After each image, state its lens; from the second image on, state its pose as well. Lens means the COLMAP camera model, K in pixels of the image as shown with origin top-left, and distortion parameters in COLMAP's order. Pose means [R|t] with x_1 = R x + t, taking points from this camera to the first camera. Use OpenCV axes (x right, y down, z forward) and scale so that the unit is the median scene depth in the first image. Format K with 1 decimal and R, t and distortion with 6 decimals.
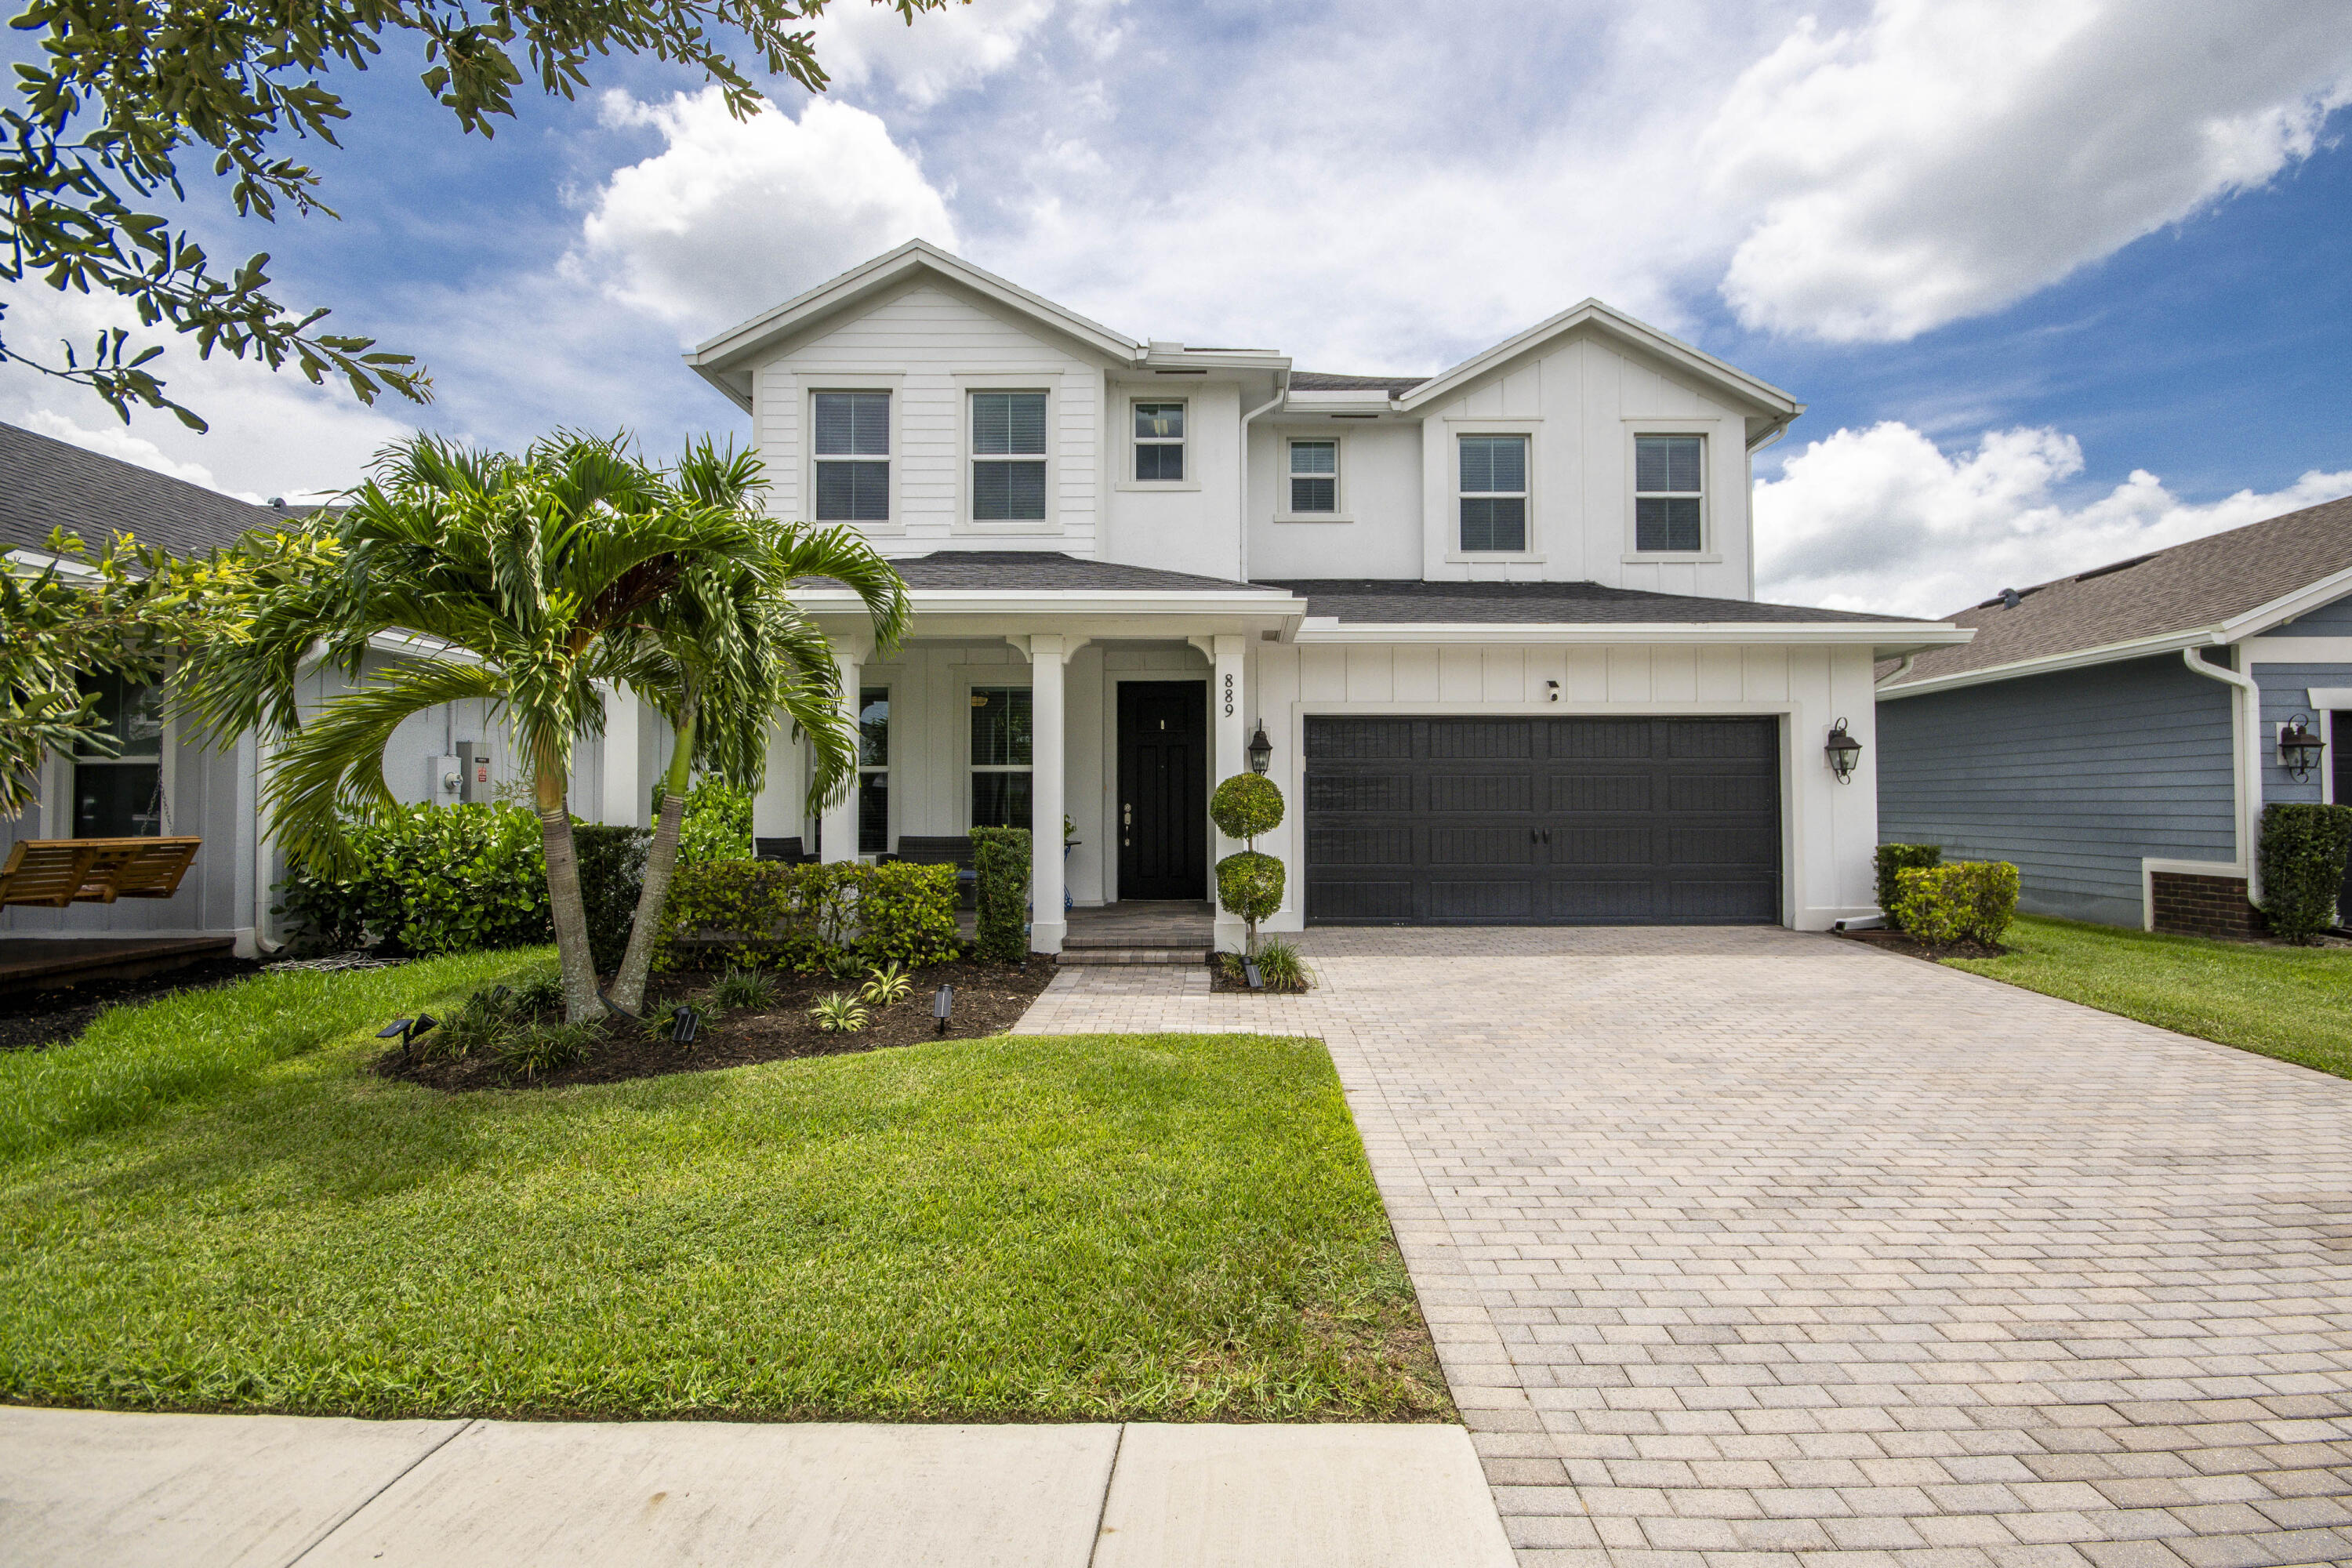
lens RADIAL K [[1043.8, 0, 1234.8], [0, 1043.8, 777.2], [0, 0, 1]] dist [0.013734, -0.014523]
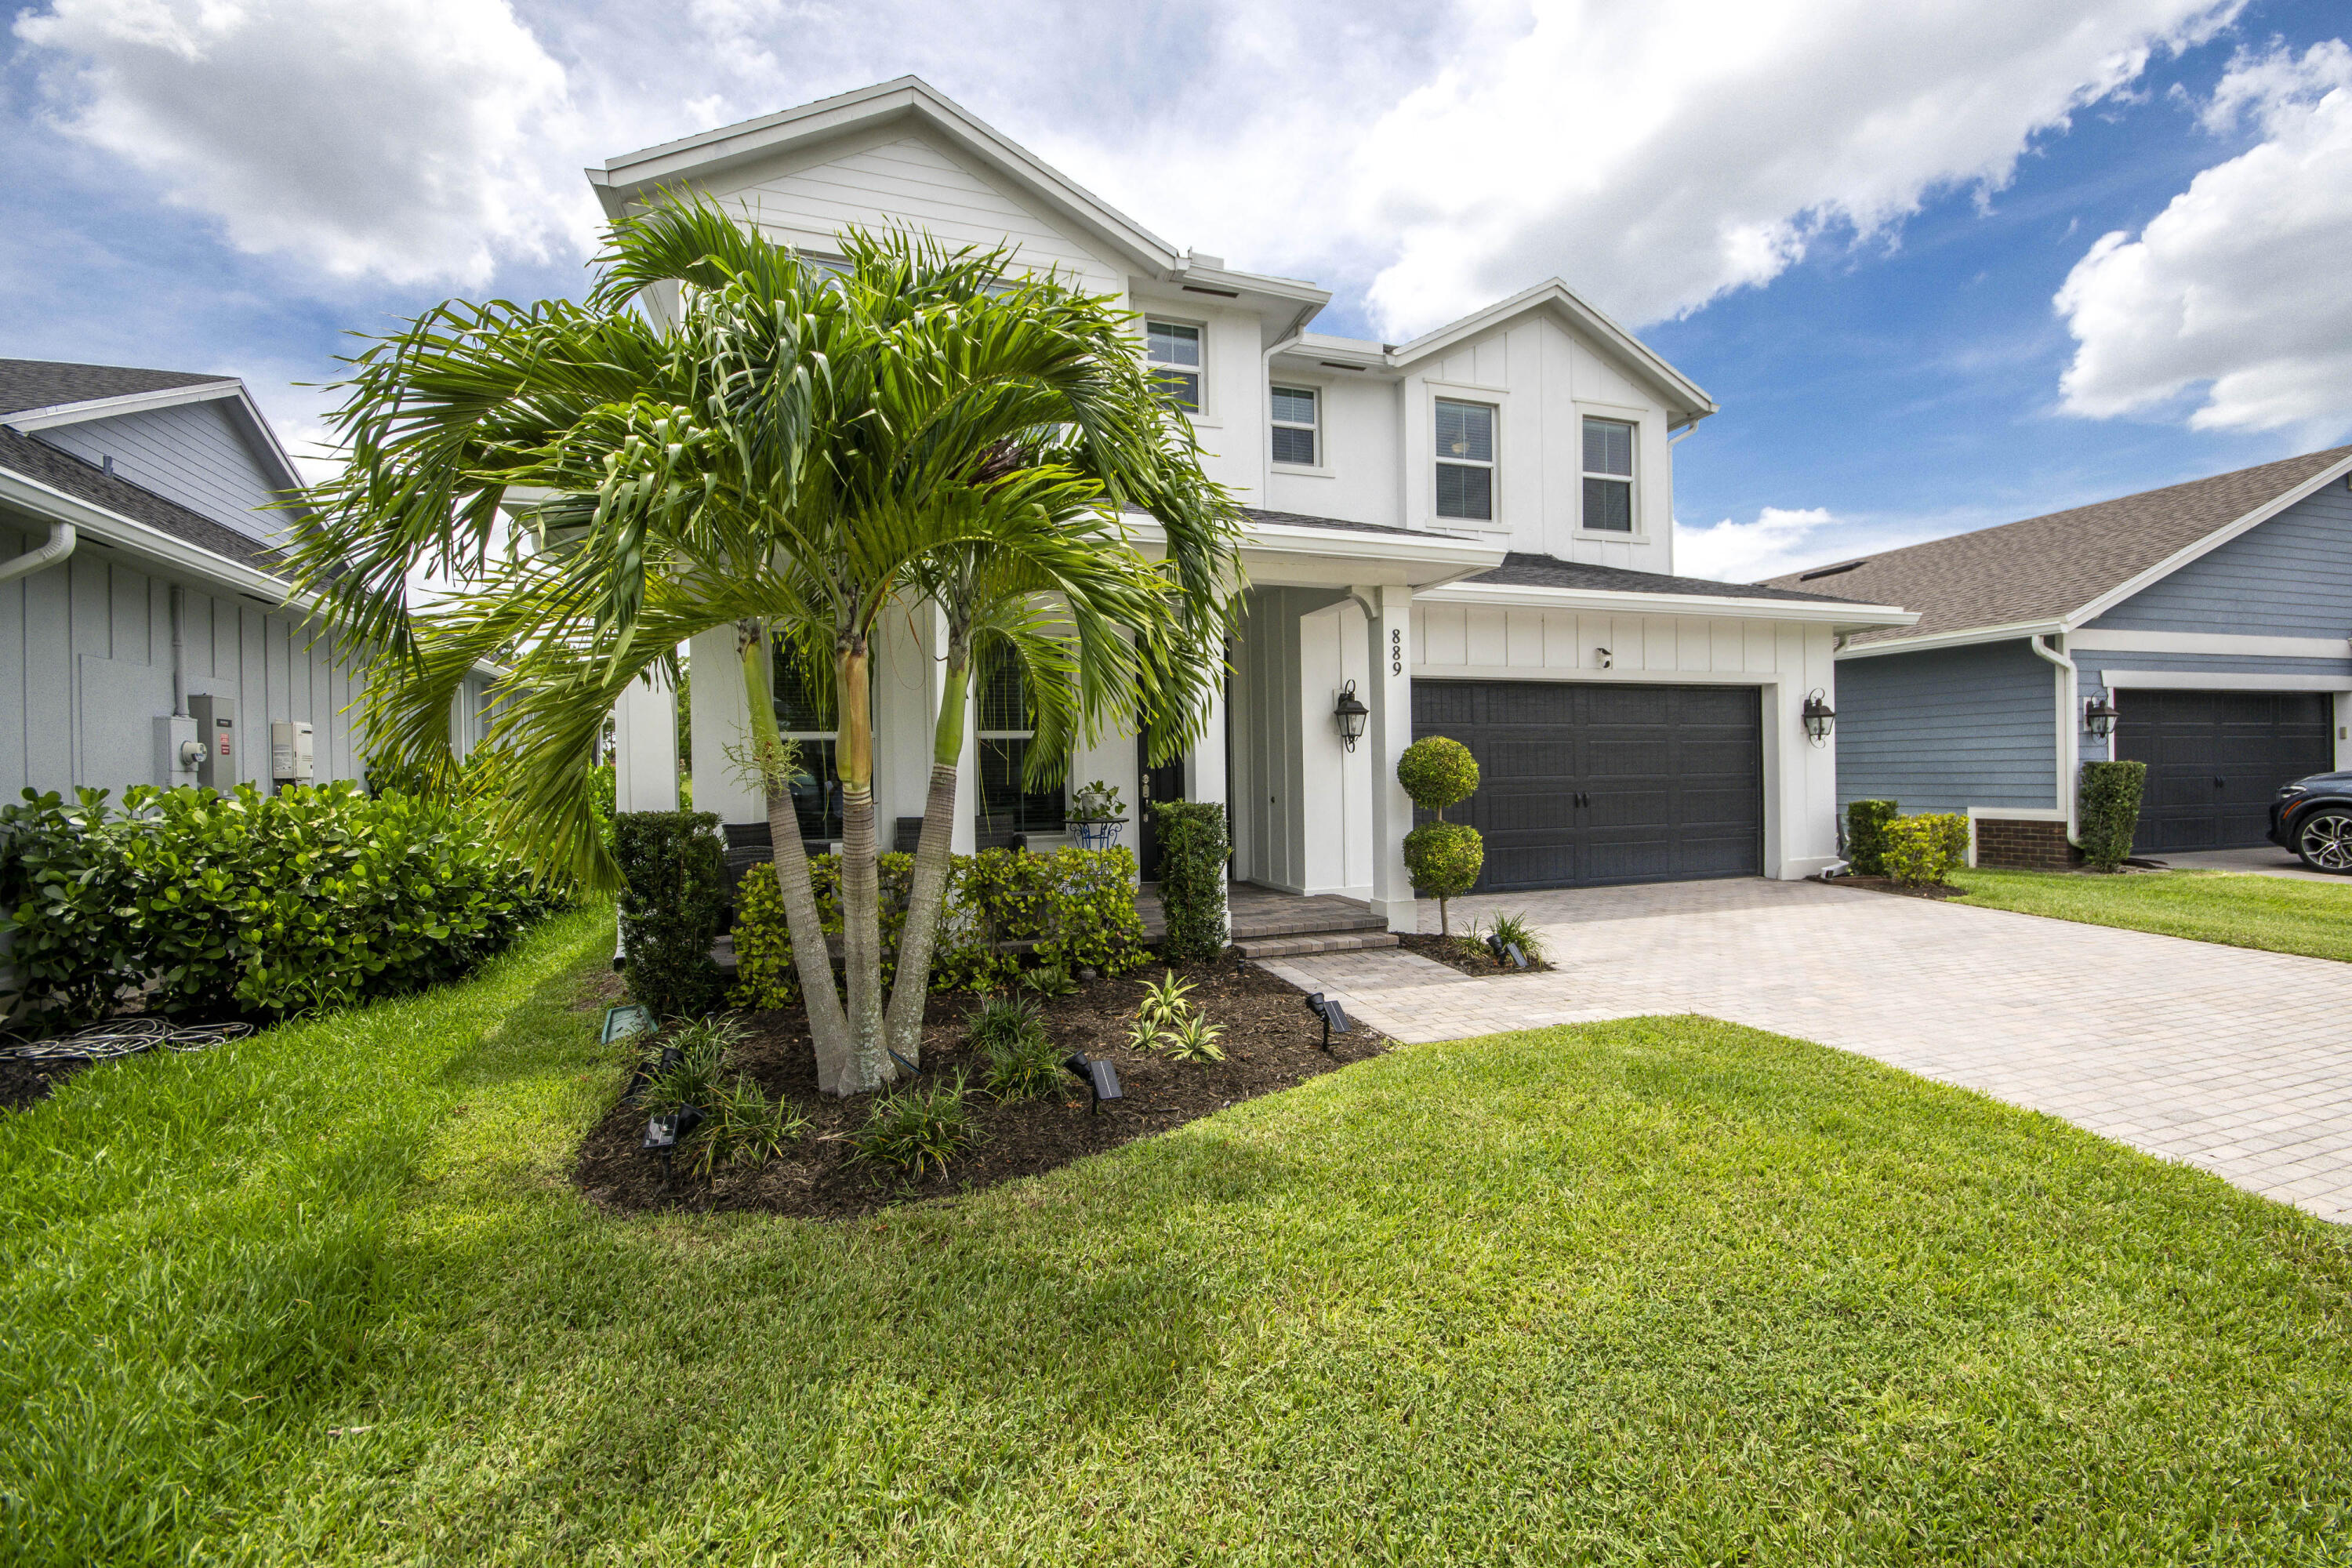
lens RADIAL K [[1046.7, 0, 1235.5], [0, 1046.7, 777.5], [0, 0, 1]] dist [0.002704, 0.000404]
pose [[0.939754, -0.014191, 0.341557, -0.409120], [0.005656, 0.999647, 0.025969, 0.006208], [-0.341805, -0.022473, 0.939502, 0.167977]]
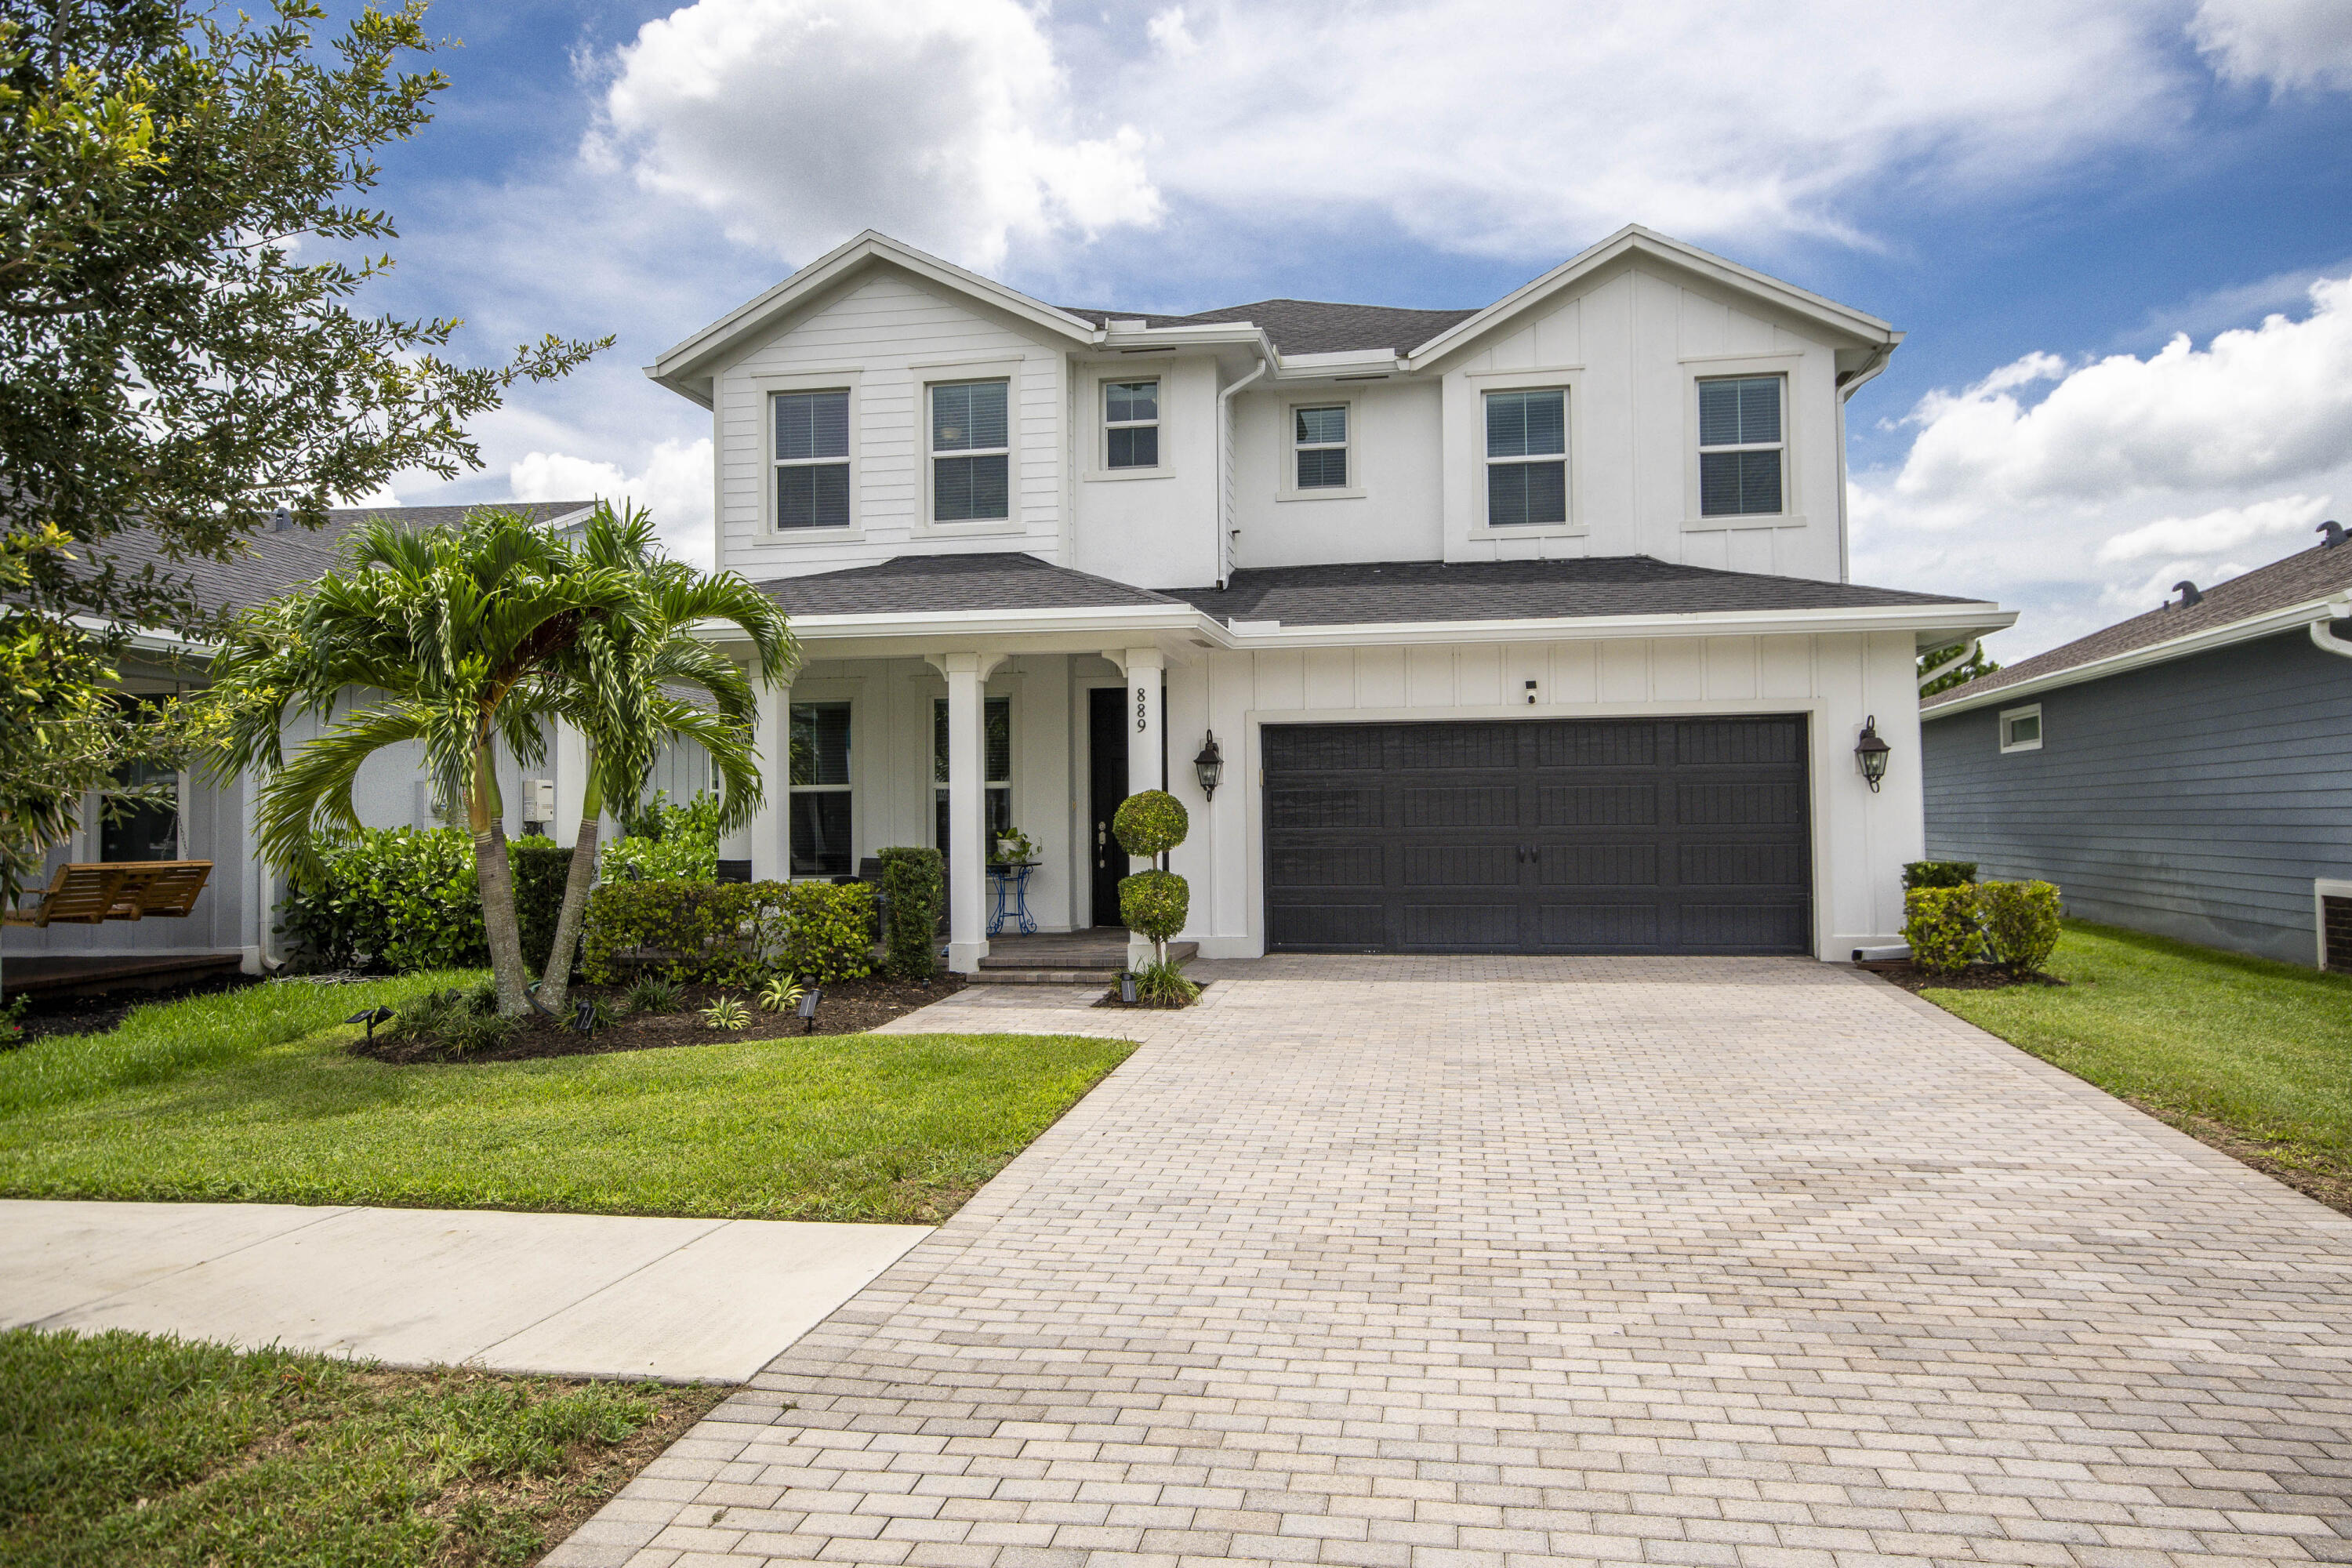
lens RADIAL K [[1439.9, 0, 1242.7], [0, 1439.9, 785.0], [0, 0, 1]] dist [0.007084, 0.018824]
pose [[0.986546, -0.012850, -0.162981, 0.275945], [0.013019, 0.999915, -0.000028, -0.006506], [0.162967, -0.002094, 0.986629, -0.277383]]
